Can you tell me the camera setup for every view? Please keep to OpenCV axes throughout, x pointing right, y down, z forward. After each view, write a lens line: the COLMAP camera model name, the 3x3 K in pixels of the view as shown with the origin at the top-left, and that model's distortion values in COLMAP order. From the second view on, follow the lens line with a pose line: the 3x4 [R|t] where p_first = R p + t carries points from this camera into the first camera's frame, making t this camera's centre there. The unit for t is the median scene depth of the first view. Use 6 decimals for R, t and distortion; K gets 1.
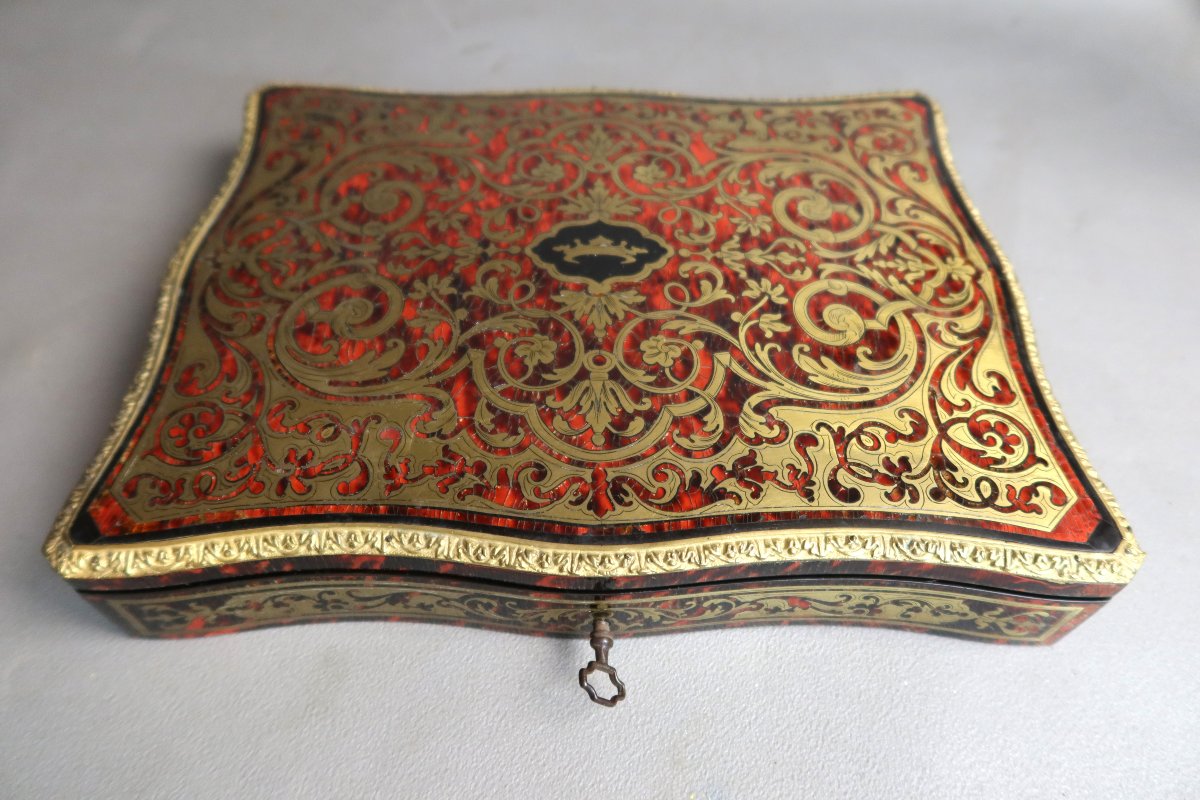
lens RADIAL K [[816.4, 0, 597.0], [0, 816.4, 400.8], [0, 0, 1]] dist [-0.033339, 0.003771]
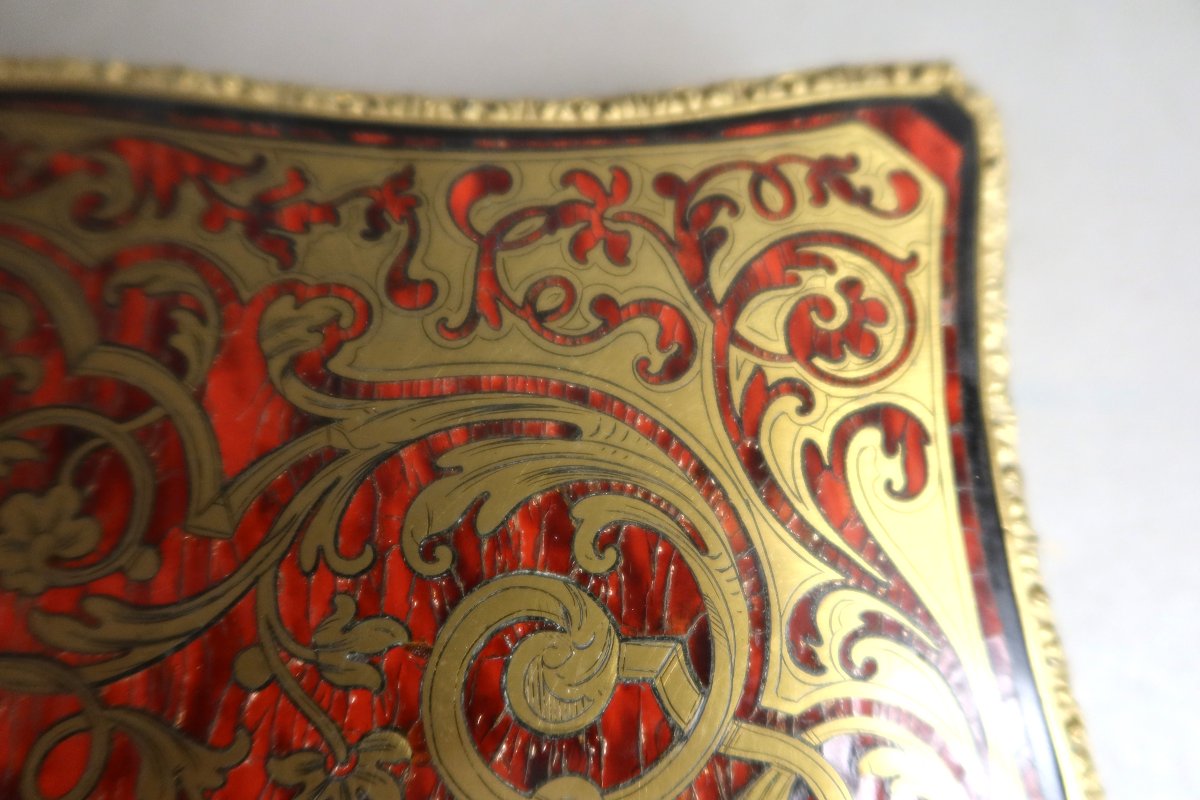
lens RADIAL K [[816.4, 0, 600.5], [0, 816.4, 399.6], [0, 0, 1]] dist [-0.033339, 0.003771]
pose [[0.998079, -0.006726, 0.061586, 0.244387], [-0.018559, 0.915974, 0.400807, -0.429718], [-0.059107, -0.401180, 0.914090, 0.692097]]
